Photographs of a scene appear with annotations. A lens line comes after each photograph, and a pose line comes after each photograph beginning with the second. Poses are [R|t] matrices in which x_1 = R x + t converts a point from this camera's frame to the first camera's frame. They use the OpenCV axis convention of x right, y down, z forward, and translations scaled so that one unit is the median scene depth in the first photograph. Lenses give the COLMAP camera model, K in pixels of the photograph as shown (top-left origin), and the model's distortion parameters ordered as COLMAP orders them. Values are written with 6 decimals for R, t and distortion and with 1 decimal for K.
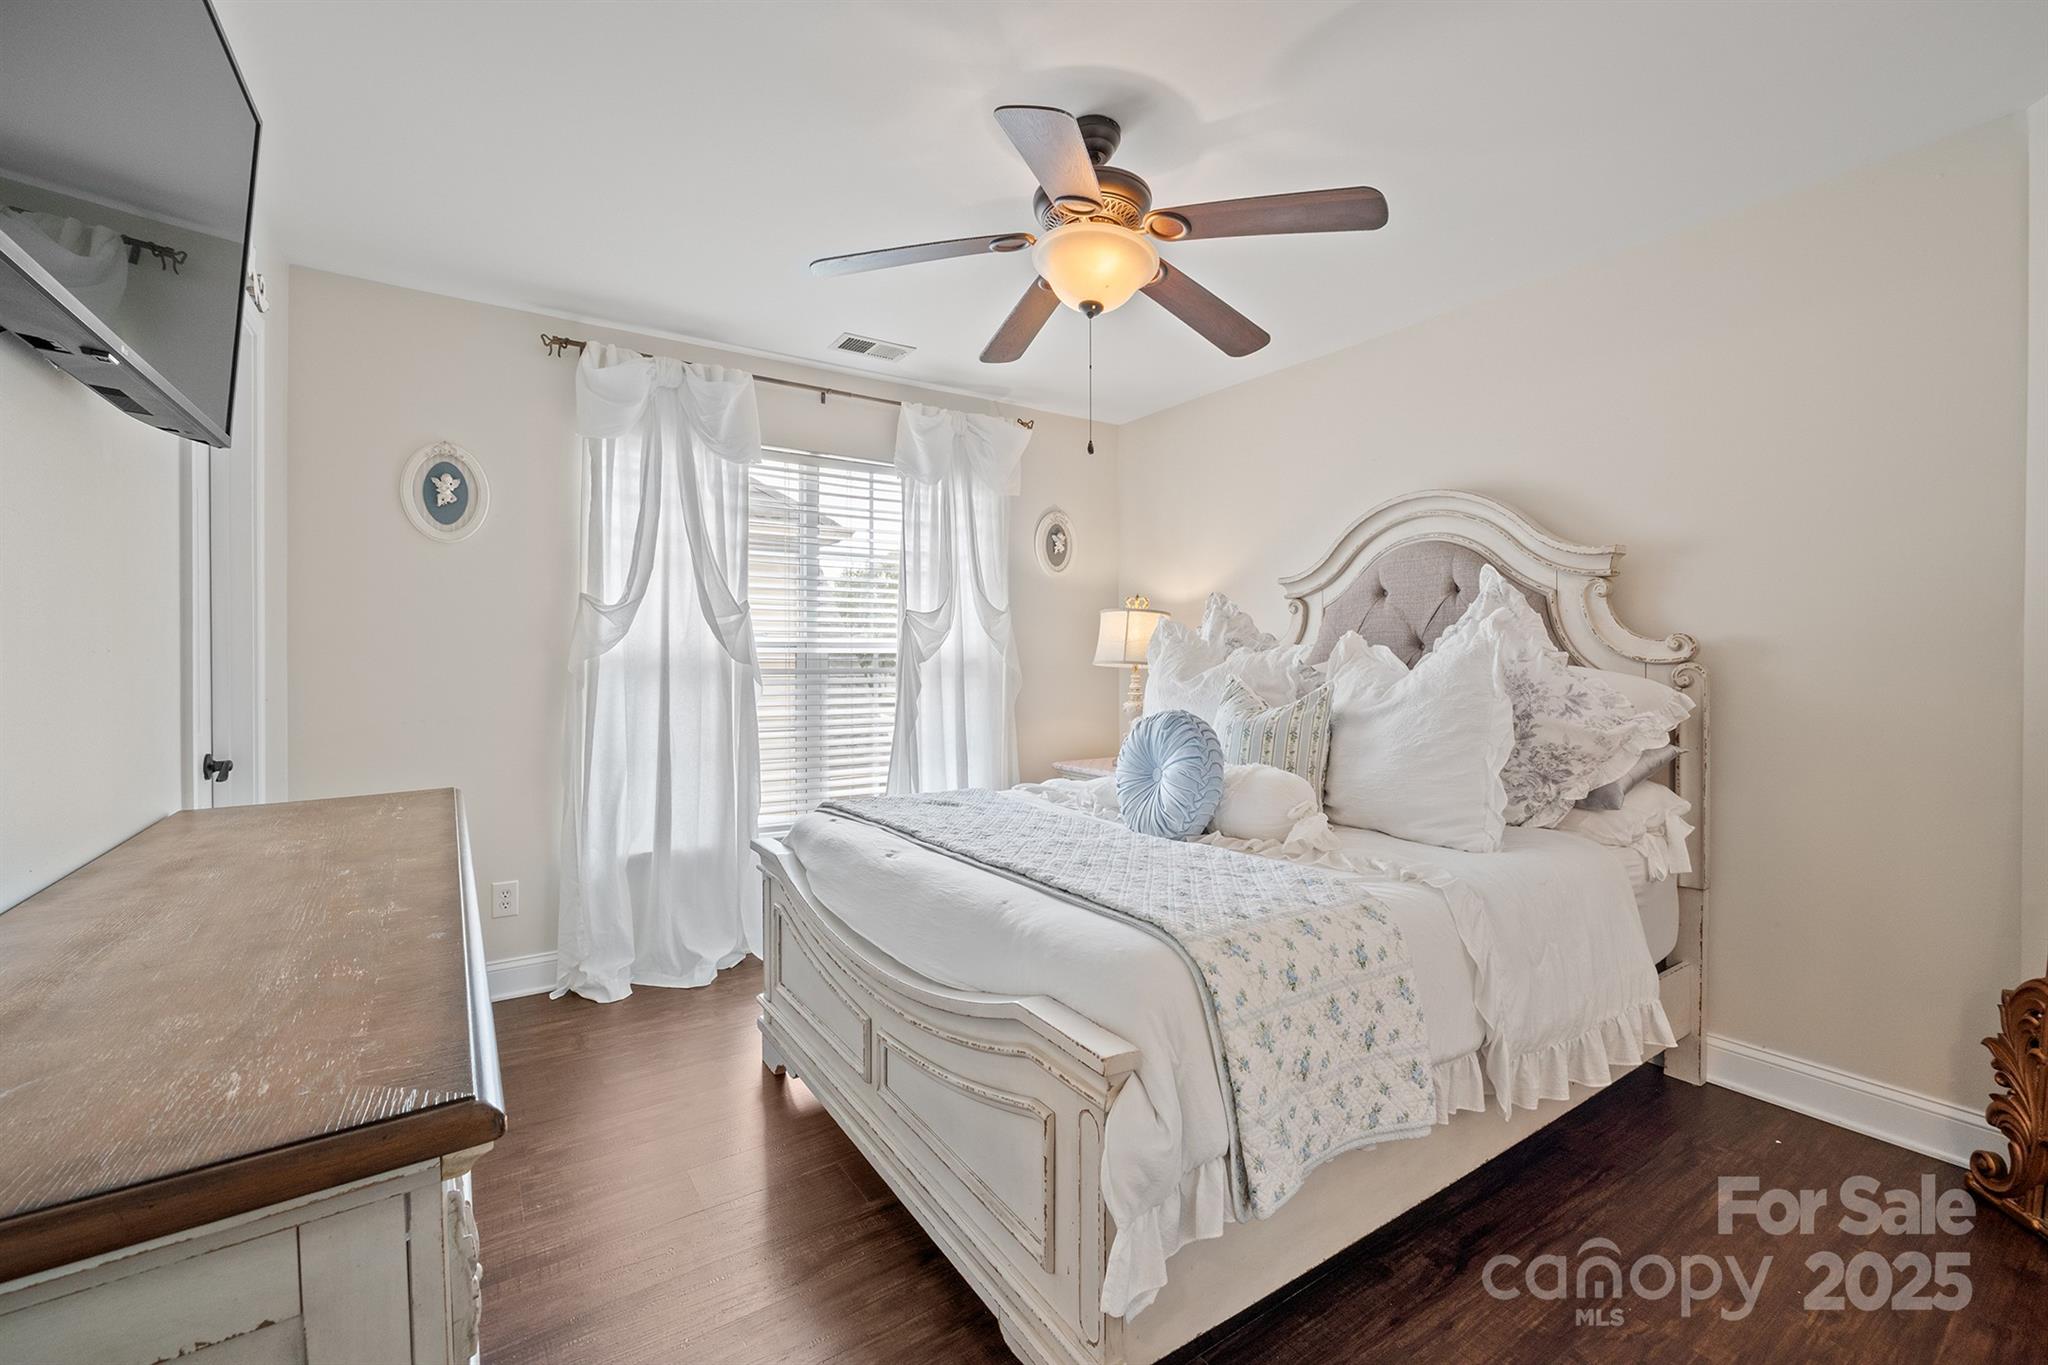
lens RADIAL K [[864.3, 0, 1024.0], [0, 864.3, 682.5], [0, 0, 1]] dist [-0.002838, -0.000260]
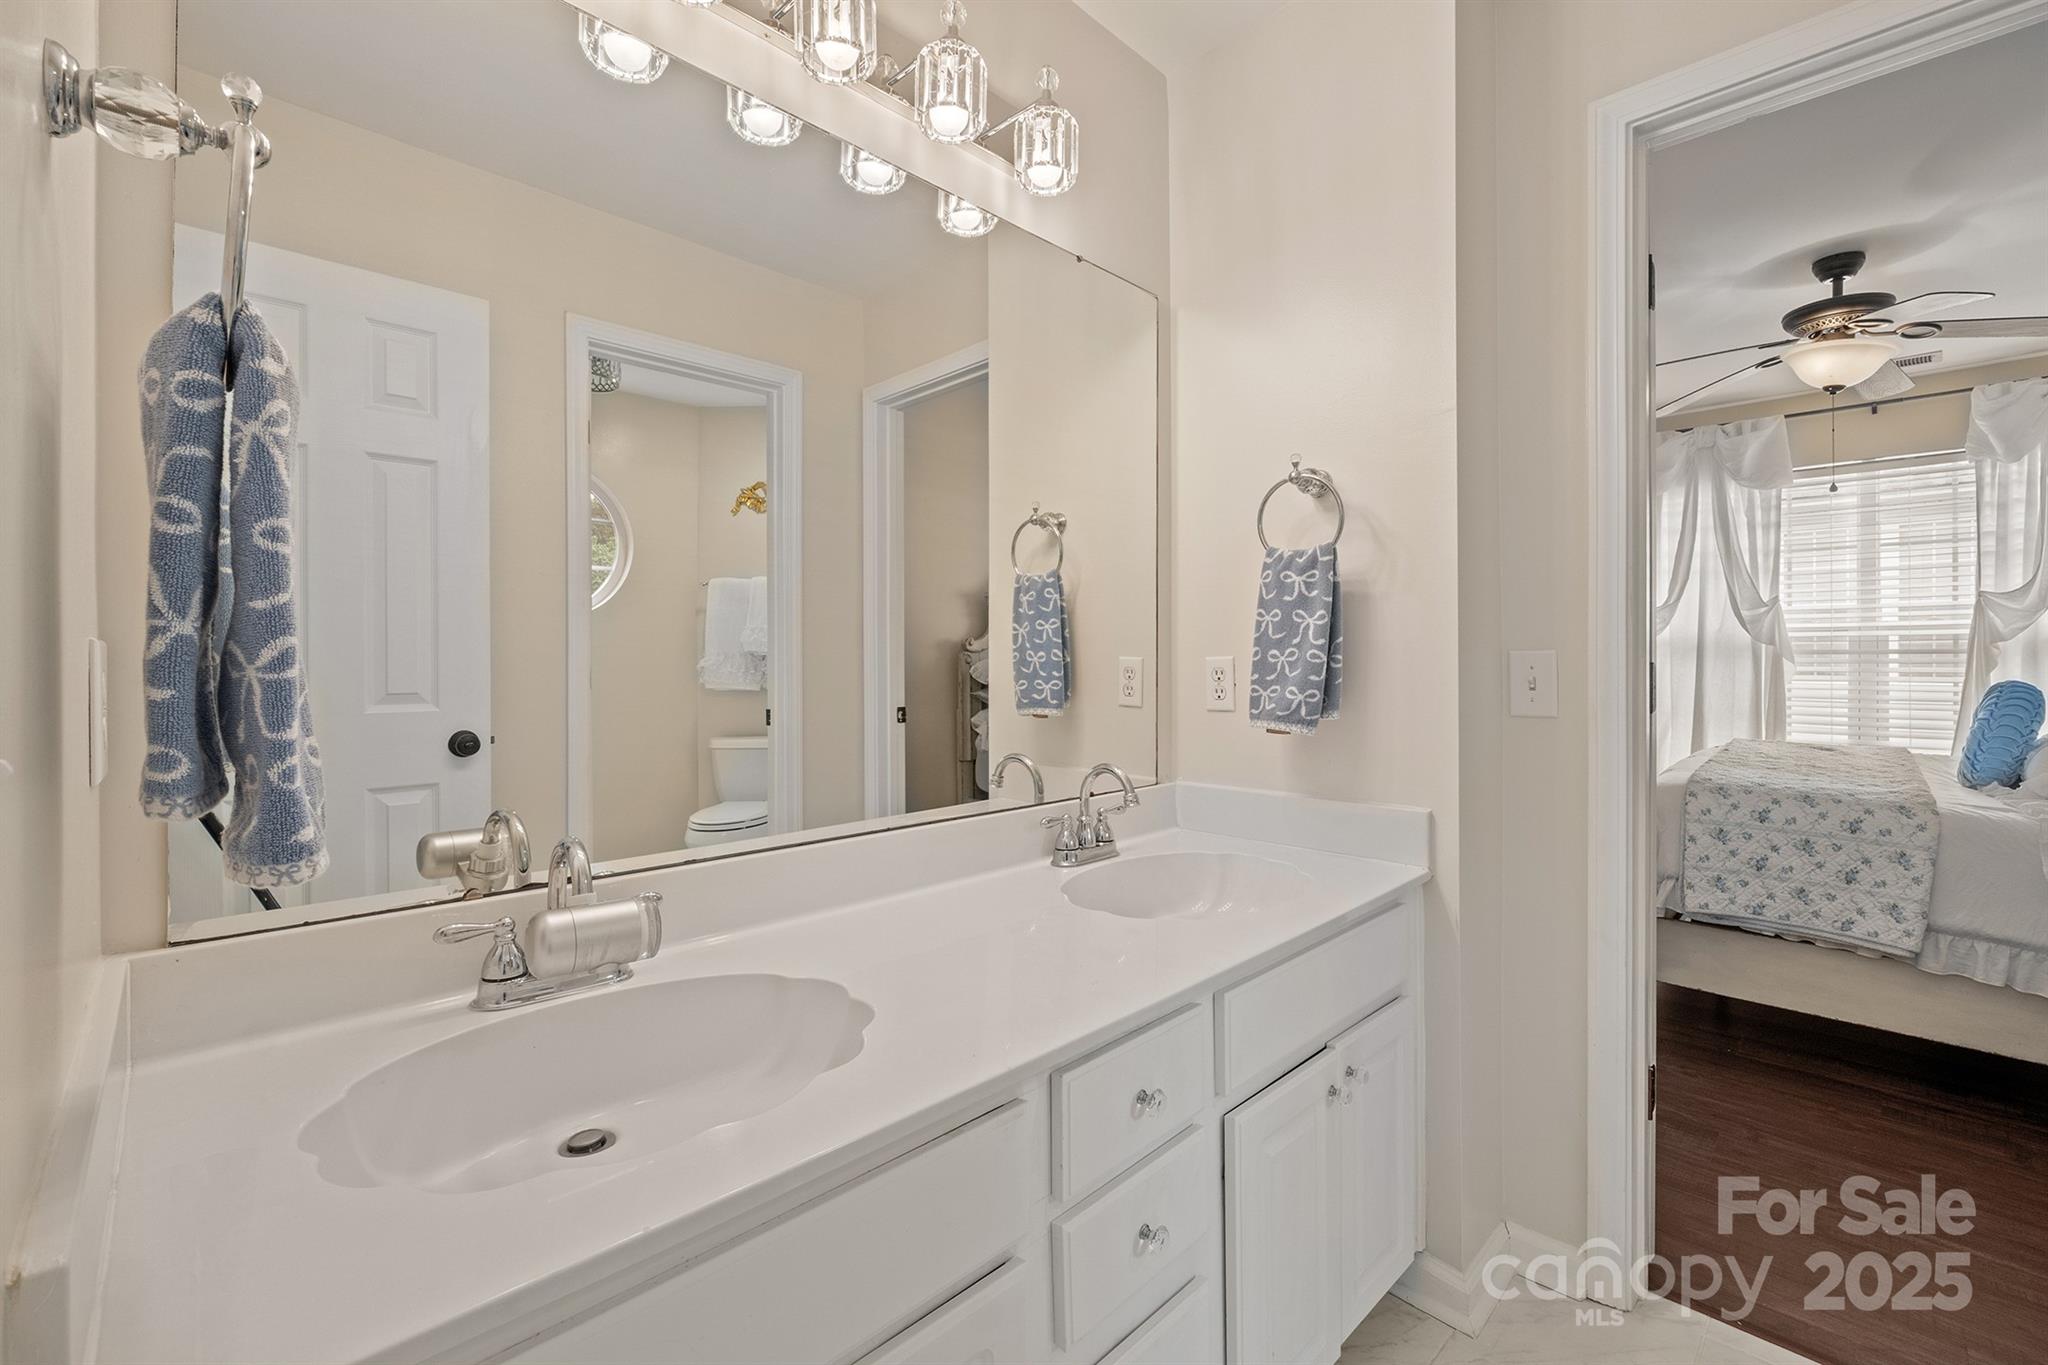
lens RADIAL K [[864.3, 0, 1024.0], [0, 864.3, 682.5], [0, 0, 1]] dist [-0.002838, -0.000260]
pose [[0.203167, 0.029124, -0.978711, 0.714767], [-0.021184, 0.999454, 0.025344, 0.025066], [0.978915, 0.015584, 0.203673, -0.345483]]
